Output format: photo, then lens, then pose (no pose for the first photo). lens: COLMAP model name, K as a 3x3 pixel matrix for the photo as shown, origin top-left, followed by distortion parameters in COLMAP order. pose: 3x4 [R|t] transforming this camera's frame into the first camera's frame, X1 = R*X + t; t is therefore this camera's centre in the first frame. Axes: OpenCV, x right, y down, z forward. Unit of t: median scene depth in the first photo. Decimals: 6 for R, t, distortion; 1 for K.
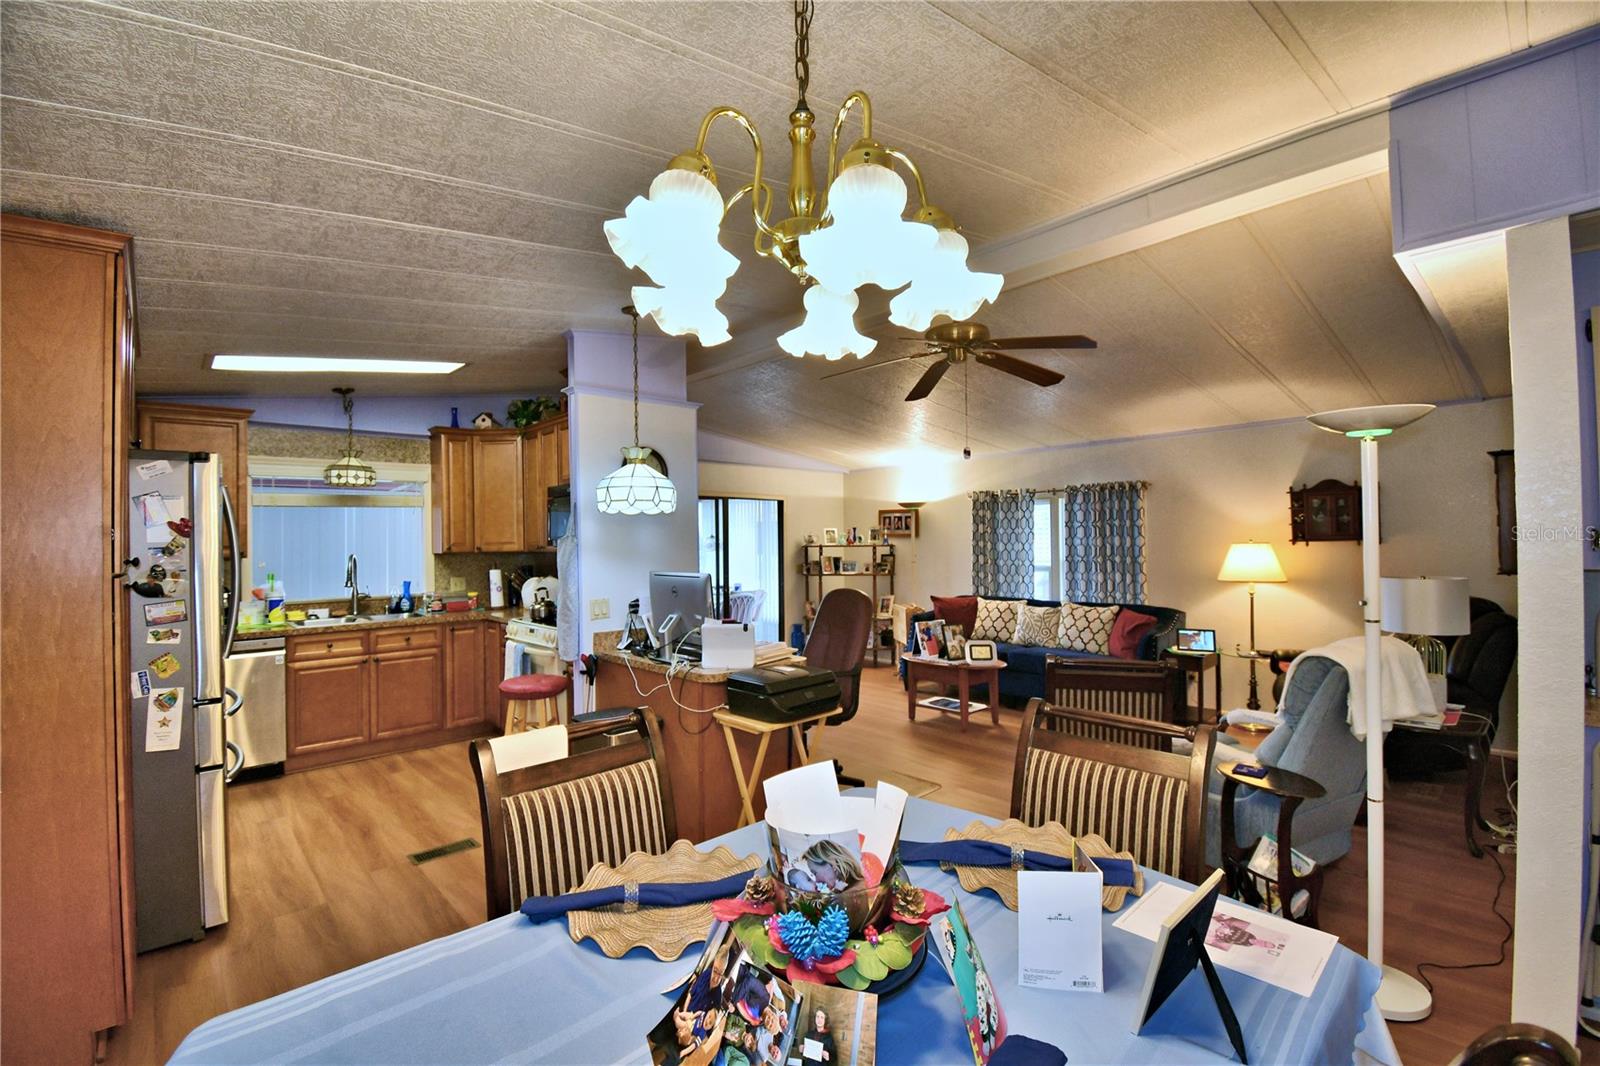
lens RADIAL K [[698.1, 0, 796.1], [0, 698.1, 532.8], [0, 0, 1]] dist [0.019190, -0.023223]
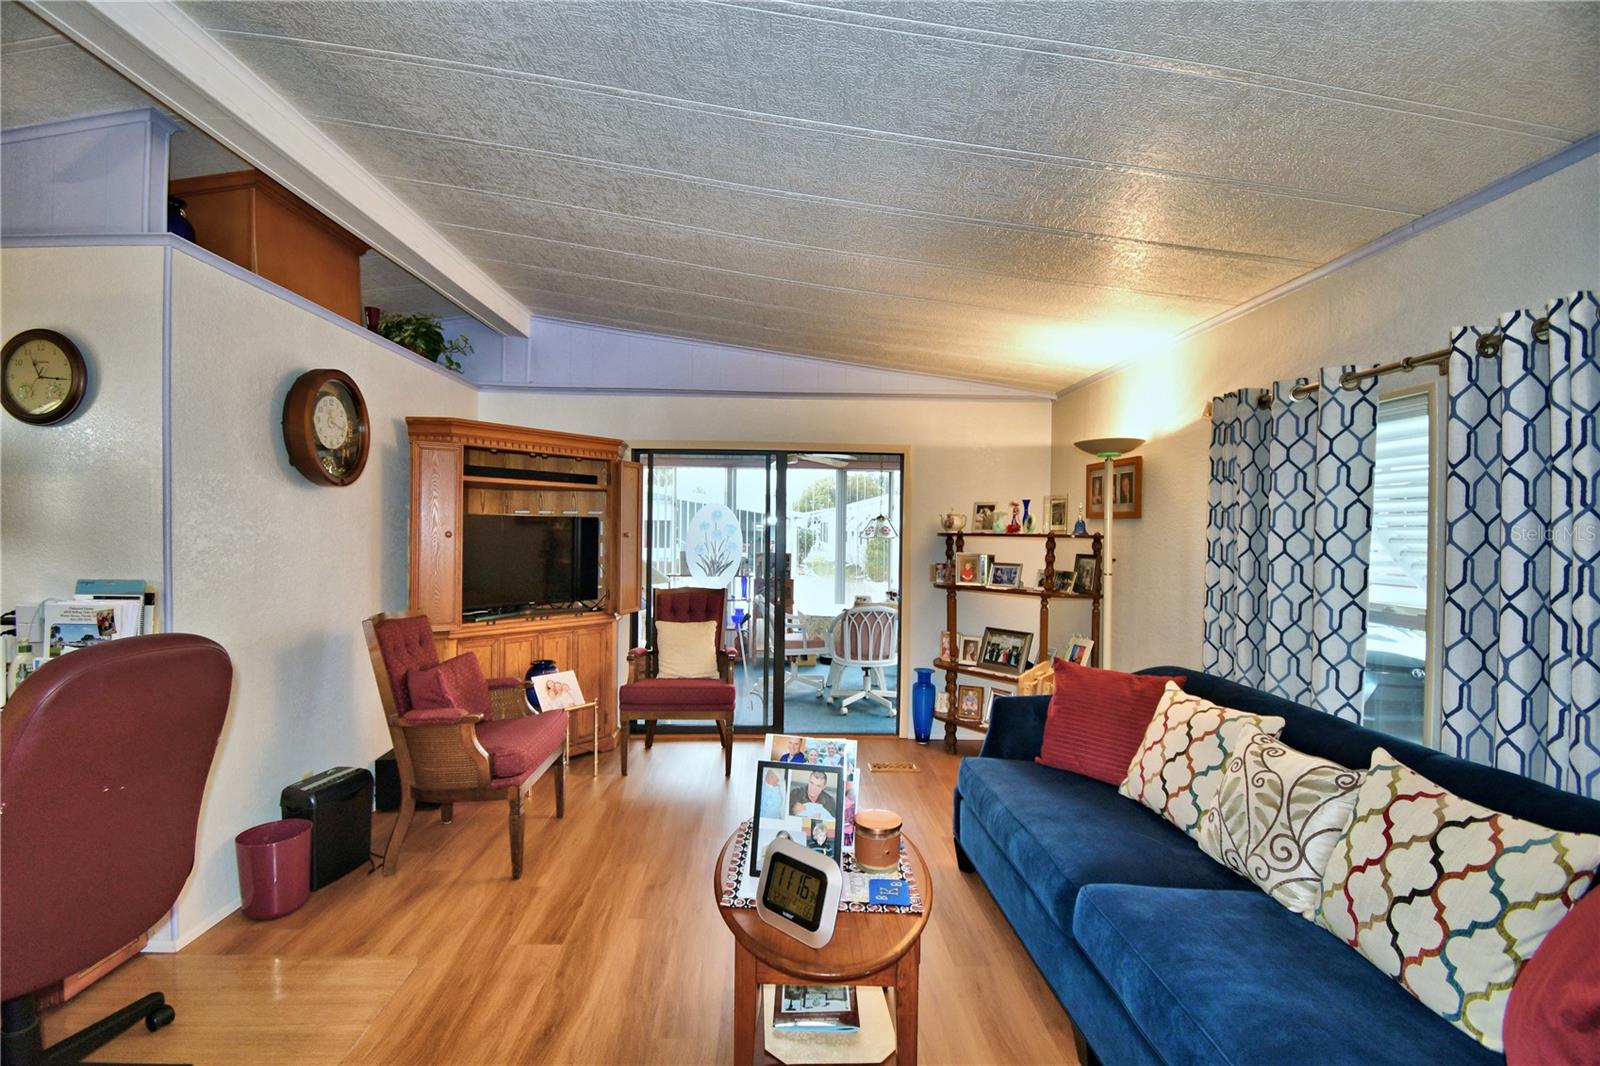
lens RADIAL K [[705.7, 0, 789.0], [0, 705.7, 534.5], [0, 0, 1]] dist [0.020536, -0.025429]
pose [[0.760671, 0.026459, -0.648598, 0.366539], [-0.014112, 0.999607, 0.024227, 0.010011], [0.648984, -0.009276, 0.760745, 0.620763]]
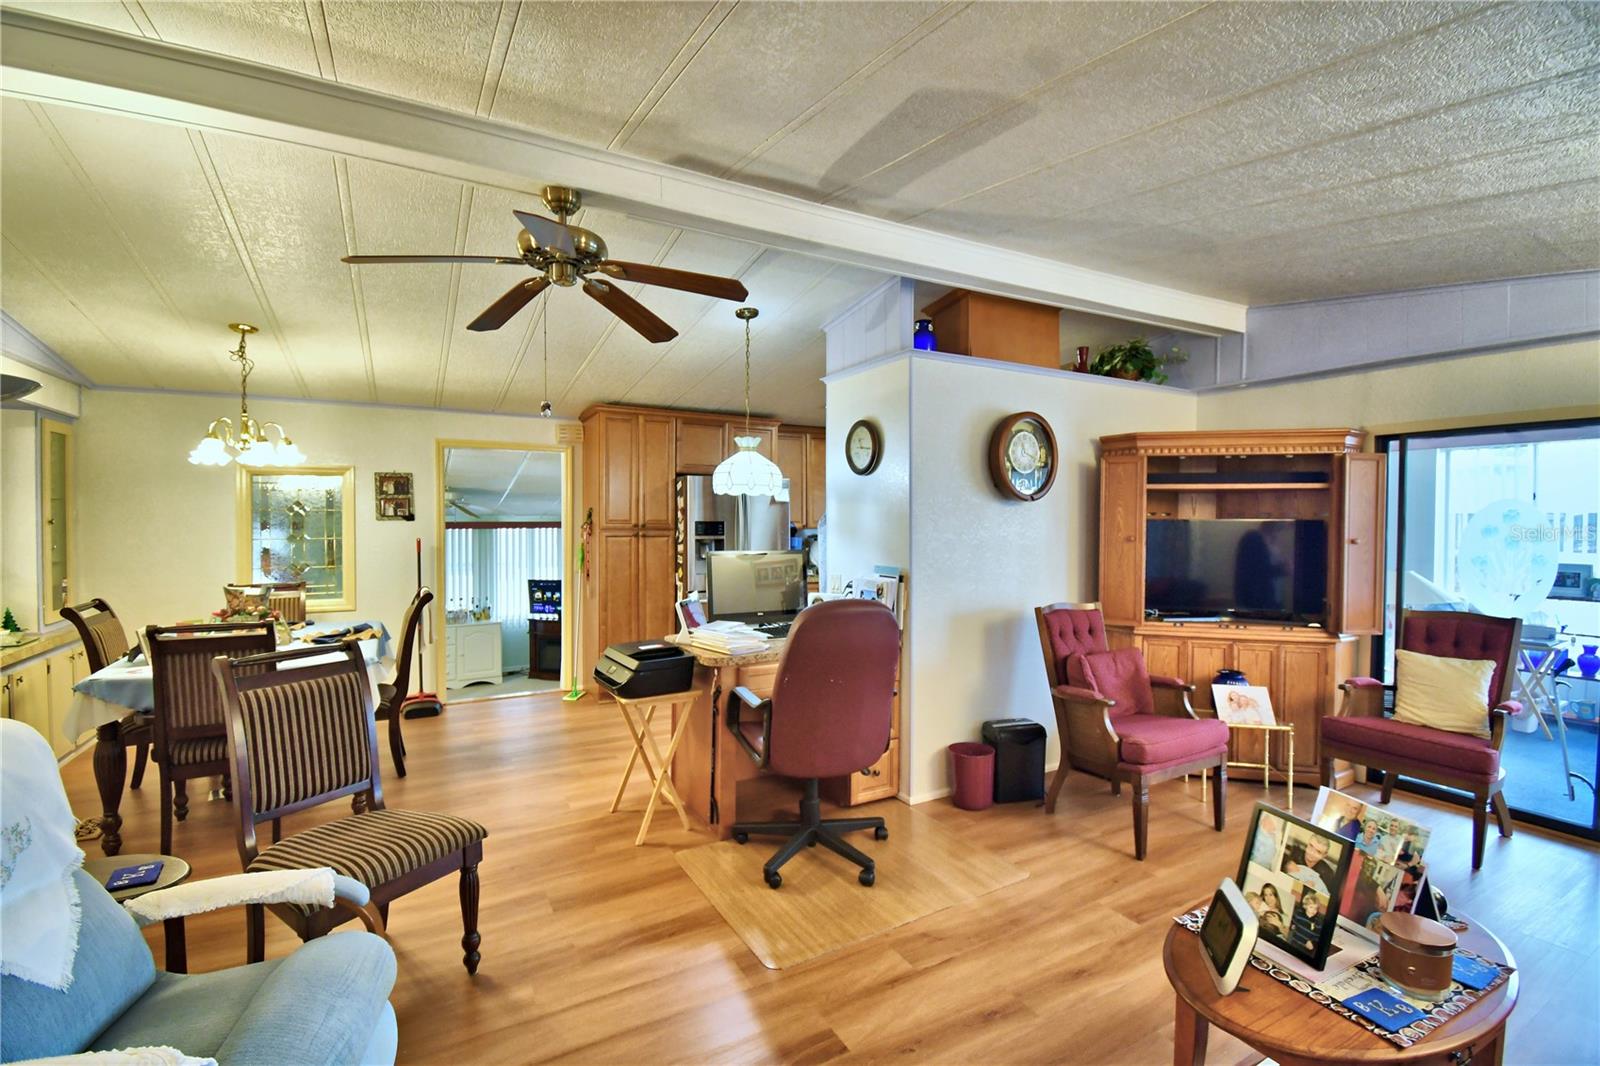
lens RADIAL K [[698.0, 0, 789.8], [0, 698.0, 534.3], [0, 0, 1]] dist [0.027186, -0.029443]
pose [[-0.229478, 0.035110, -0.972680, 0.463598], [0.010960, 0.999379, 0.033488, -0.000663], [0.973252, -0.002976, -0.229720, 0.721983]]
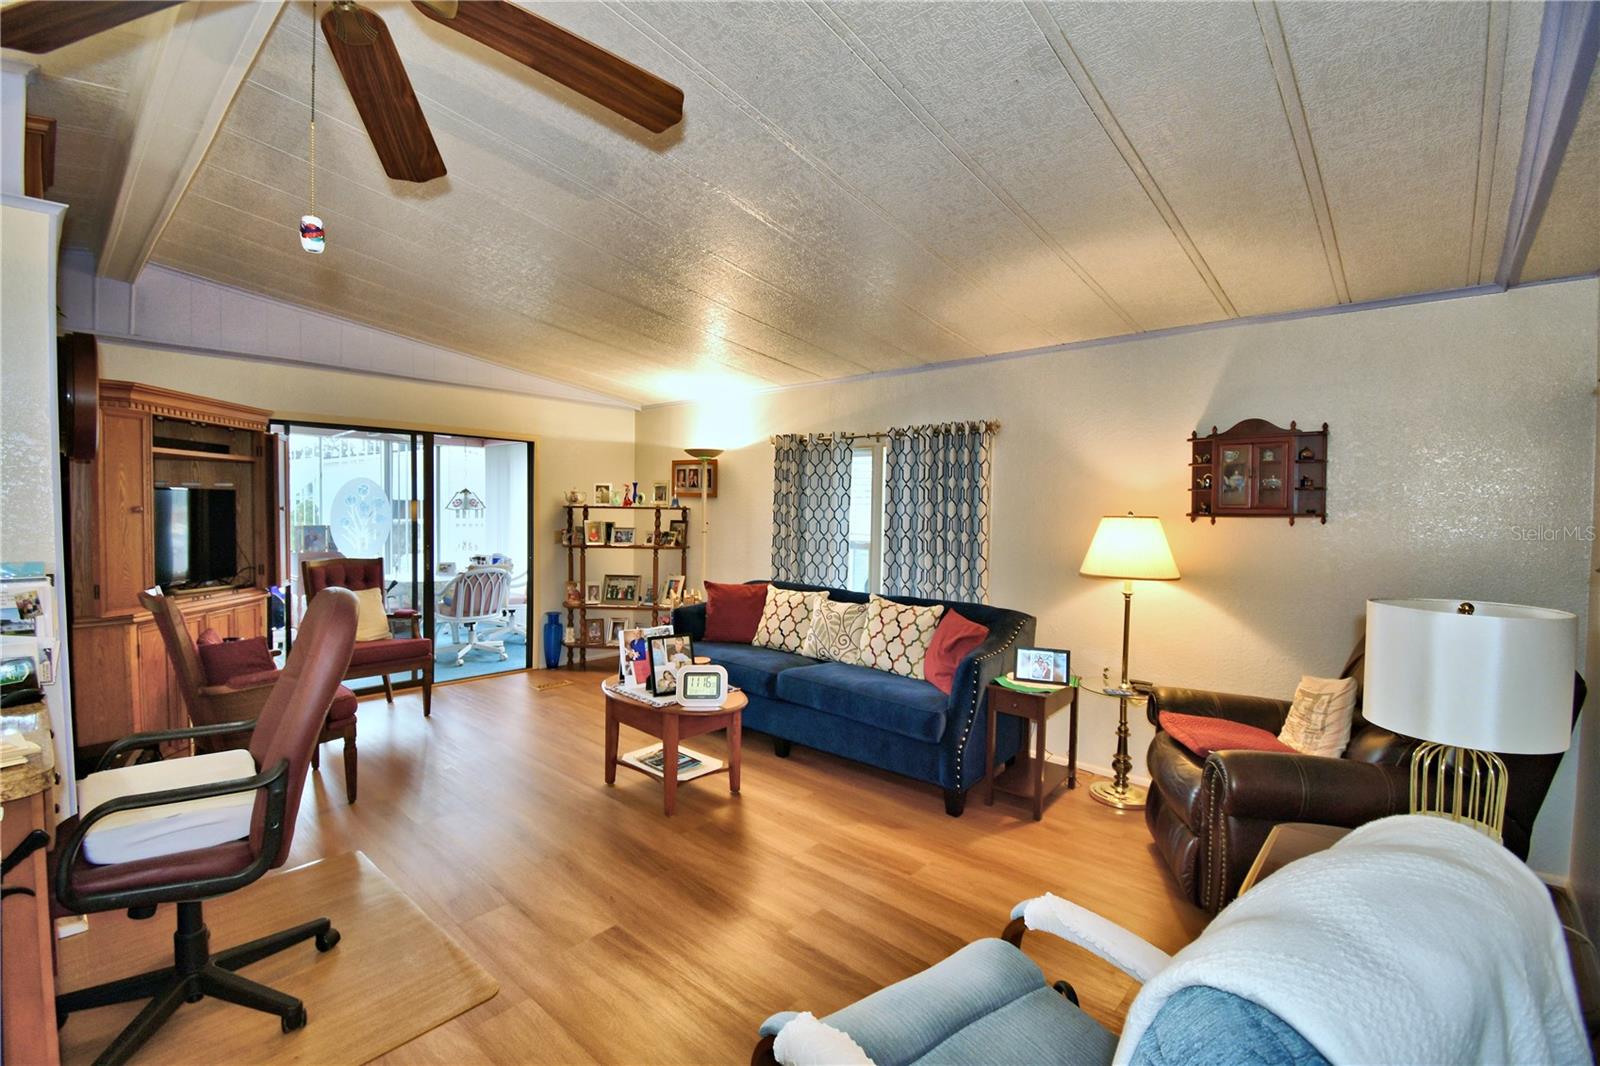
lens RADIAL K [[698.1, 0, 796.1], [0, 698.1, 532.8], [0, 0, 1]] dist [0.019190, -0.023223]
pose [[0.994687, 0.023909, 0.100136, 0.227616], [-0.028925, 0.998383, 0.048946, 0.005232], [-0.098803, -0.051582, 0.993769, 0.318231]]
